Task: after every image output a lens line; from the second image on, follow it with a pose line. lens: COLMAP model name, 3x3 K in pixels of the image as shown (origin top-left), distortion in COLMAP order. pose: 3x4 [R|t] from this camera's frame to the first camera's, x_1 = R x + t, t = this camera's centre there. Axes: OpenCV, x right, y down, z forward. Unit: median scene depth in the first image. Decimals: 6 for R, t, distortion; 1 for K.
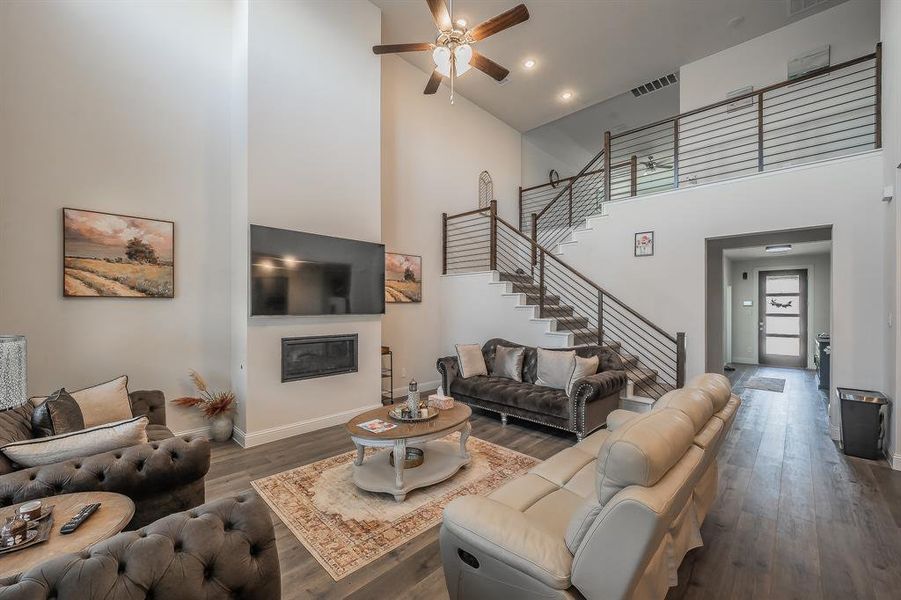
lens RADIAL K [[359.7, 0, 442.8], [0, 359.7, 306.8], [0, 0, 1]] dist [0.006632, -0.000093]
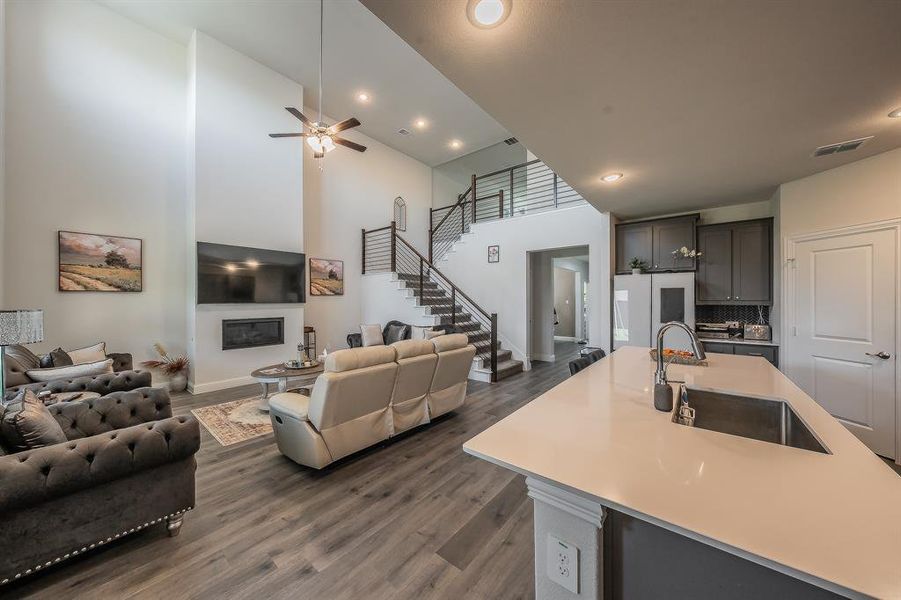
lens RADIAL K [[311.4, 0, 434.9], [0, 311.4, 299.4], [0, 0, 1]] dist [0.004534, 0.000062]
pose [[0.997403, -0.003673, 0.071927, 0.317328], [0.003772, 0.999992, -0.001244, 0.011517], [-0.071922, 0.001512, 0.997409, -0.314427]]
